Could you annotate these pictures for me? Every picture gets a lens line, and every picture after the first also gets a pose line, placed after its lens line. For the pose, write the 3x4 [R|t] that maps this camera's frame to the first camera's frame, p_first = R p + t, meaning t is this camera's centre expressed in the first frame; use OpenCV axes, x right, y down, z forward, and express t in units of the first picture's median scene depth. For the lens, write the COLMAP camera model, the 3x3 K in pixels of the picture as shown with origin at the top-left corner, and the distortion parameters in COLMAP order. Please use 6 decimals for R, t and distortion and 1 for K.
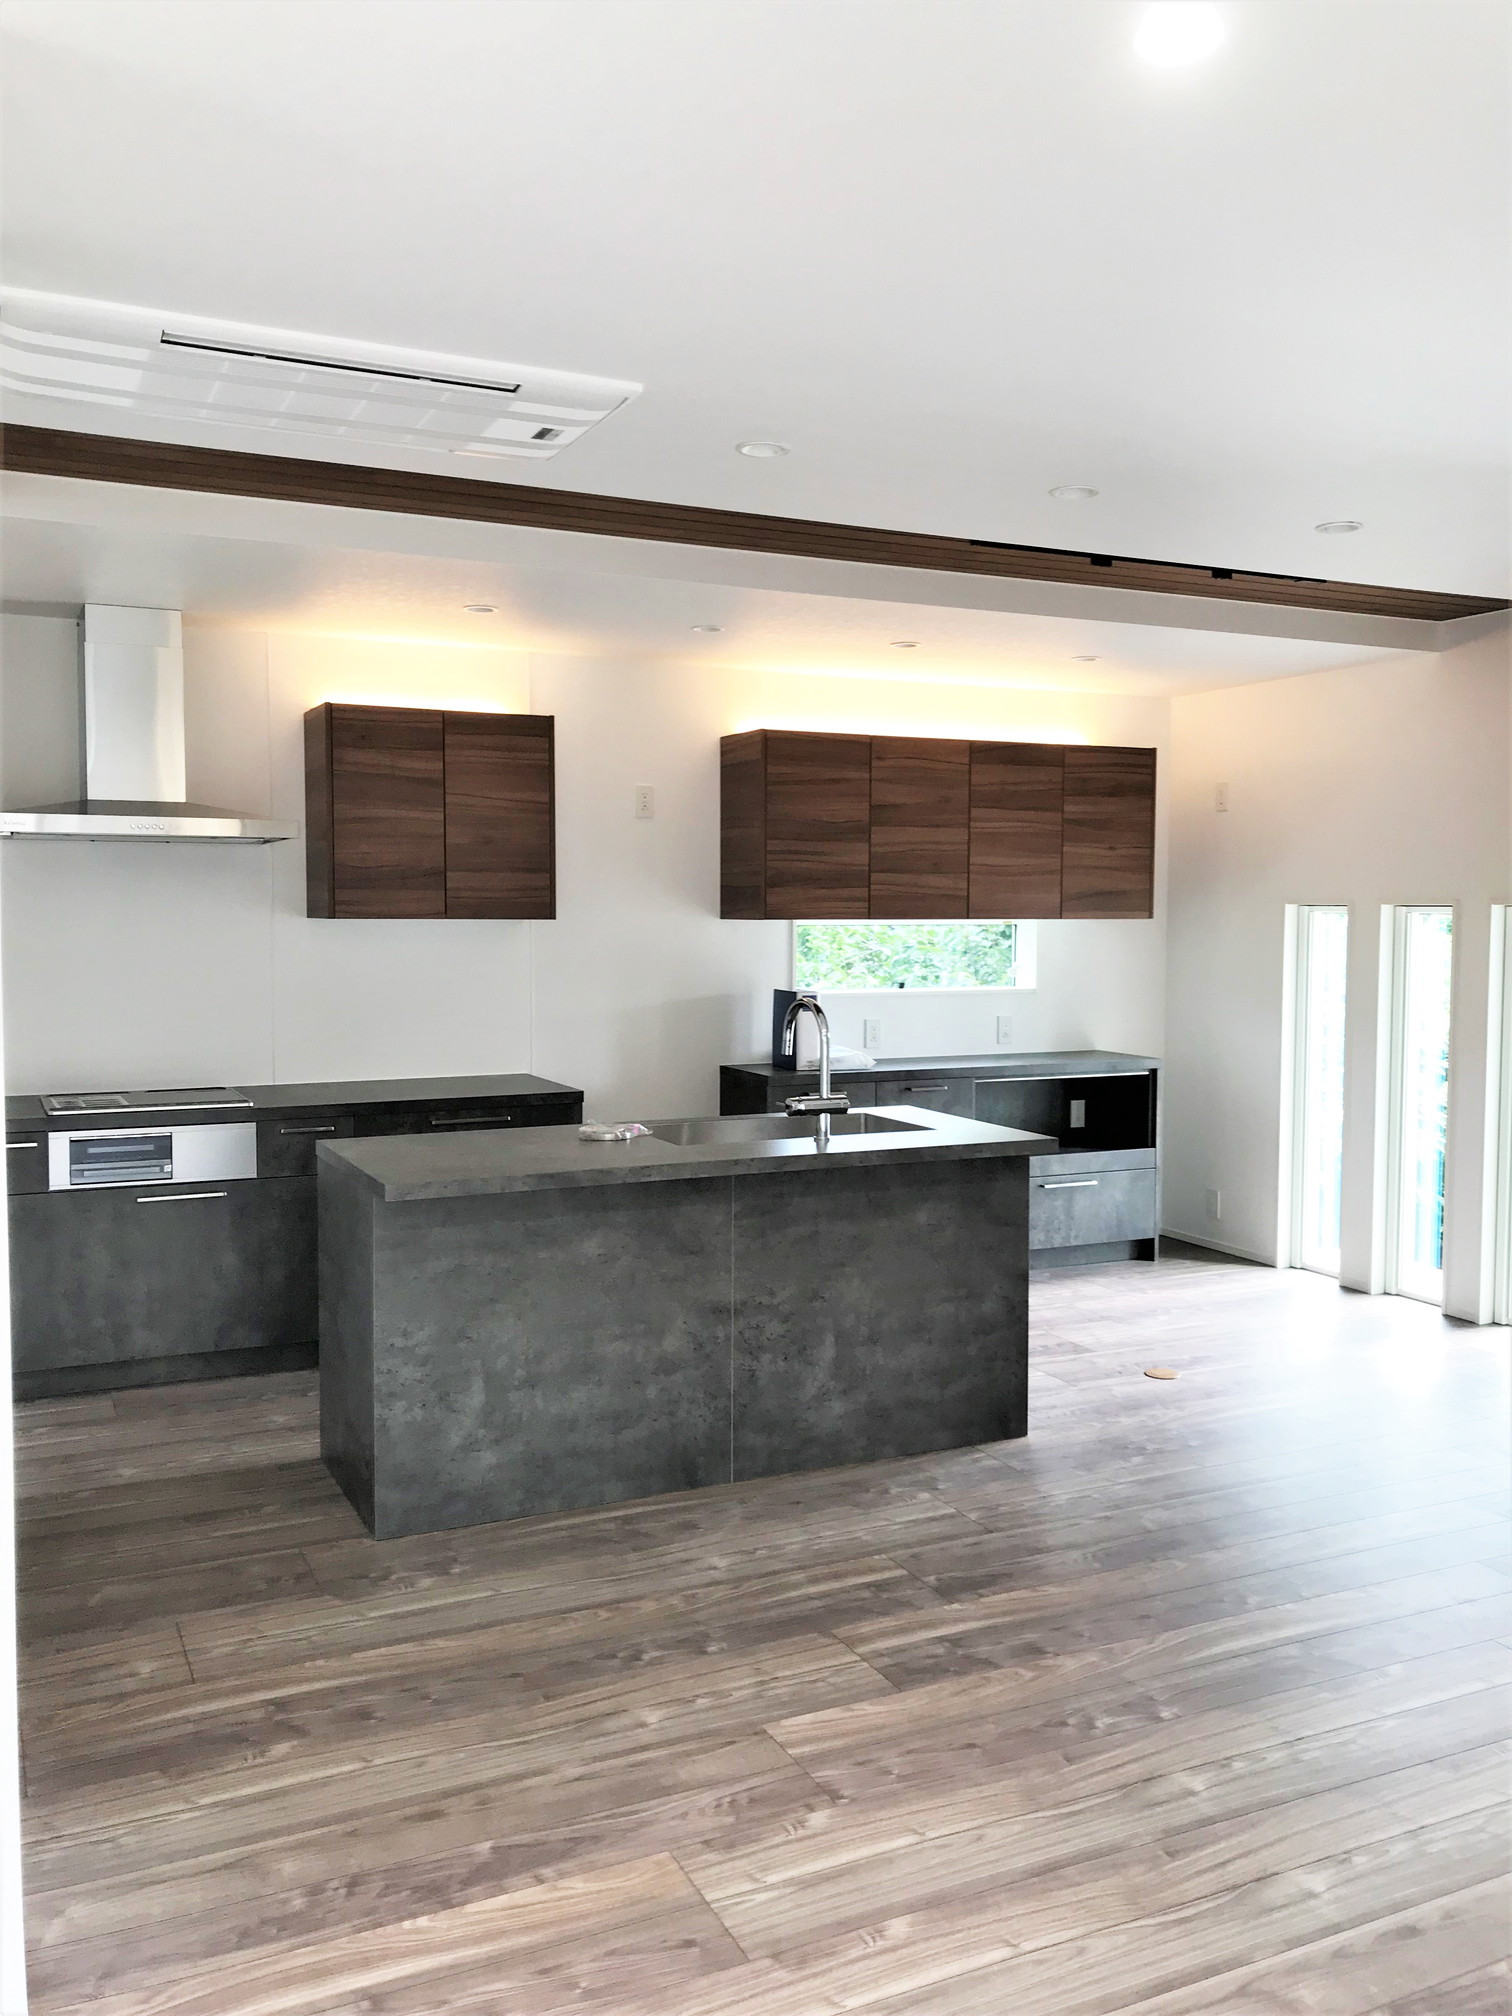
lens RADIAL K [[1652.6, 0, 684.4], [0, 1652.6, 1024.2], [0, 0, 1]] dist [0.038567, -0.030778]
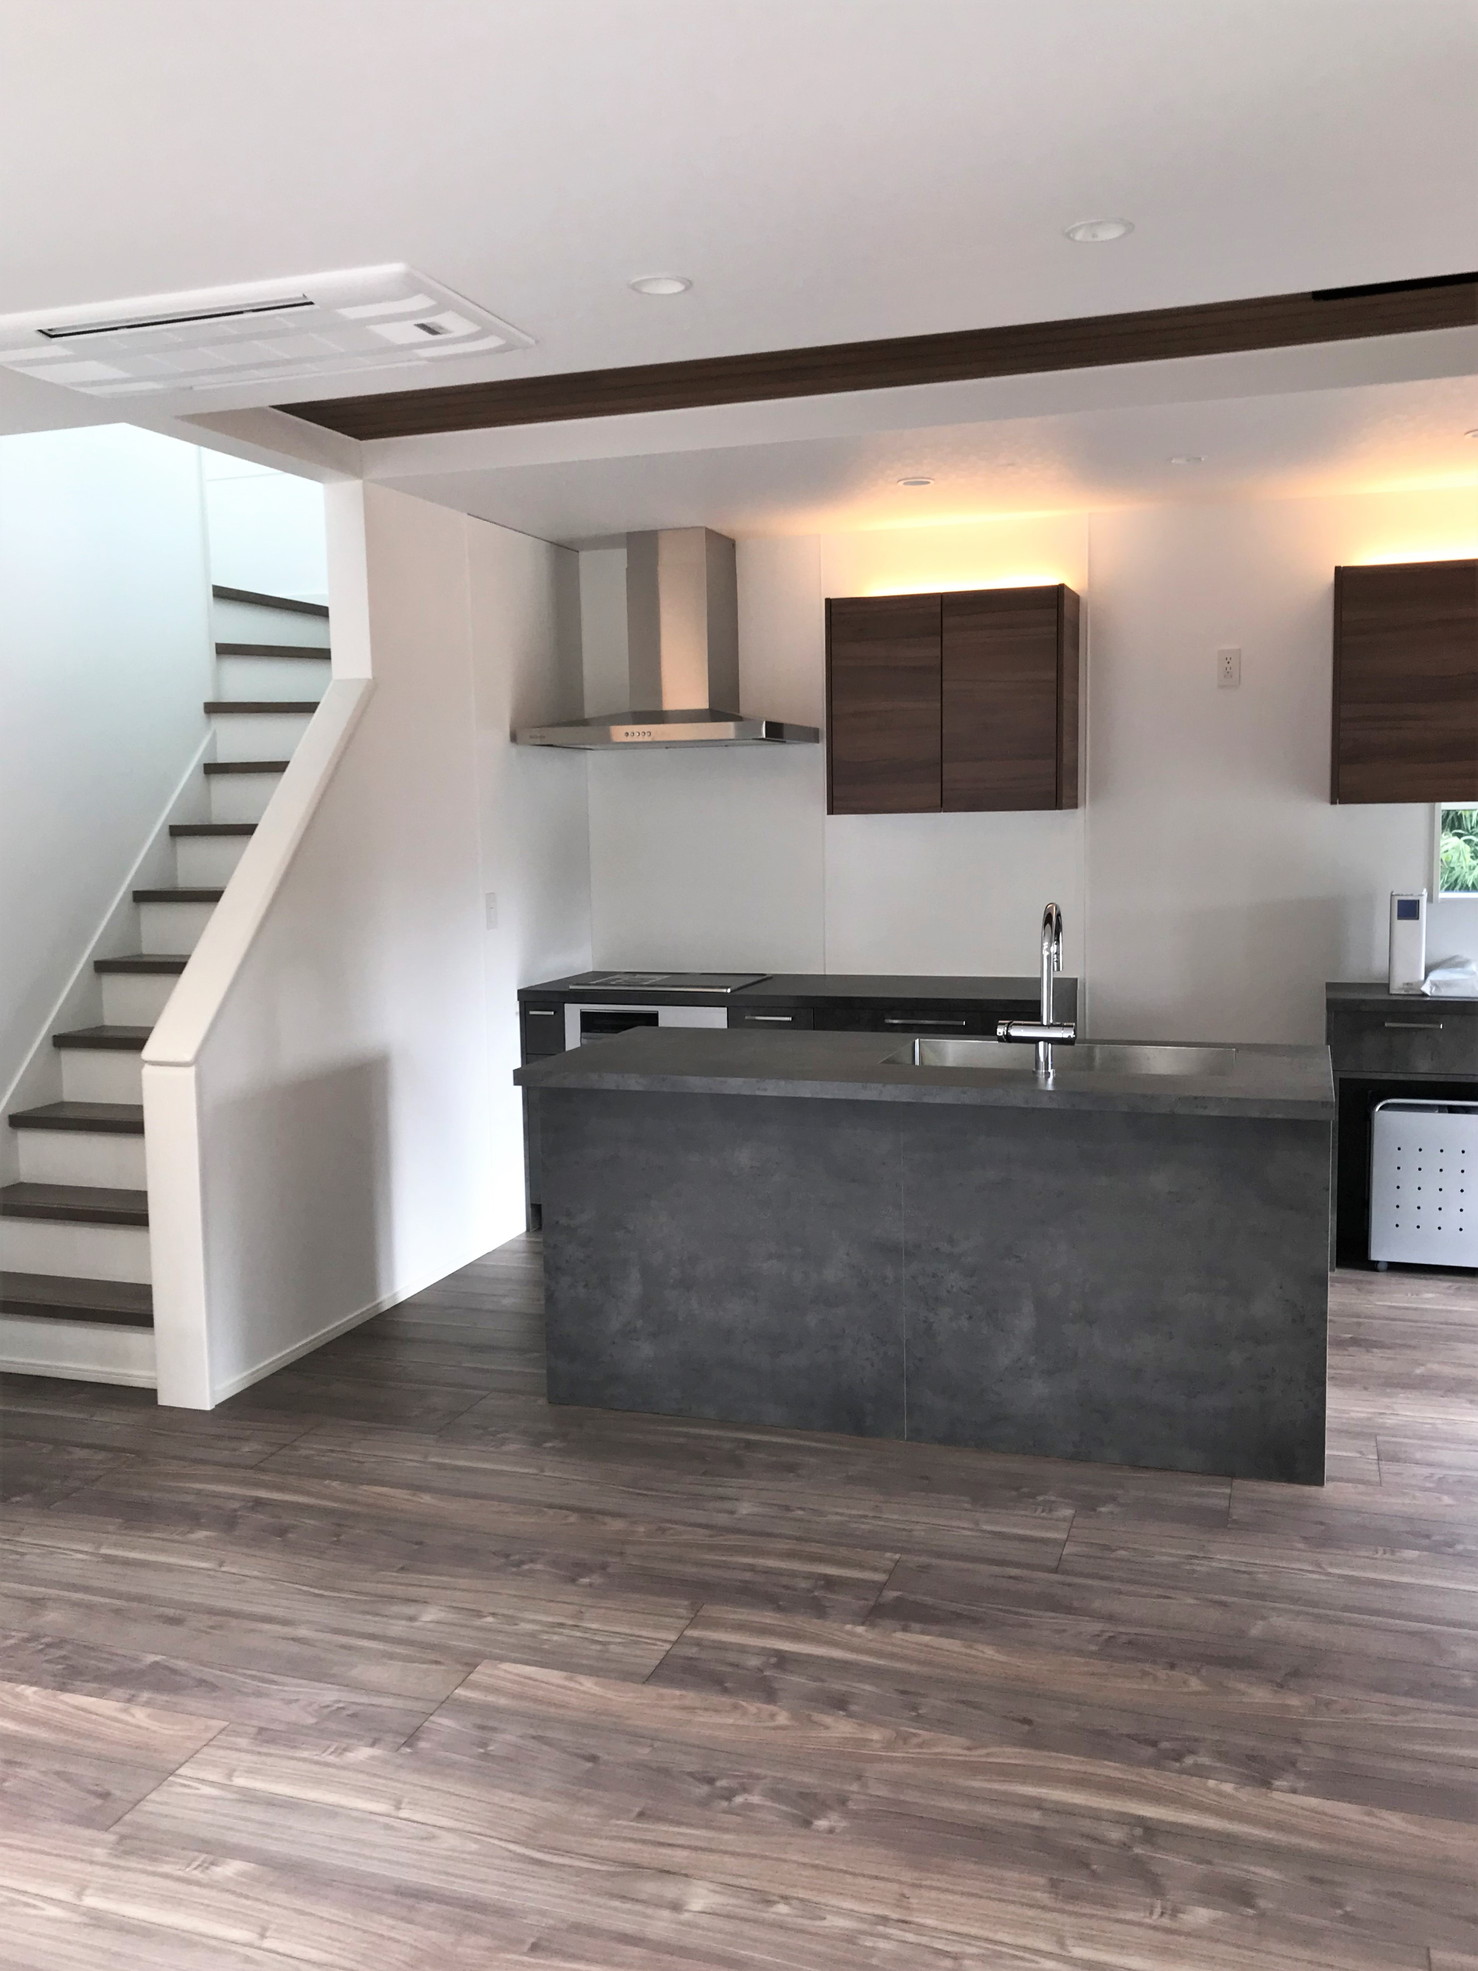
lens RADIAL K [[1615.7, 0, 729.8], [0, 1615.7, 993.6], [0, 0, 1]] dist [0.038567, -0.030778]
pose [[0.725400, 0.061665, -0.685560, 0.574468], [-0.025793, 0.997715, 0.062451, -0.018887], [0.687844, -0.027620, 0.725332, 0.316843]]
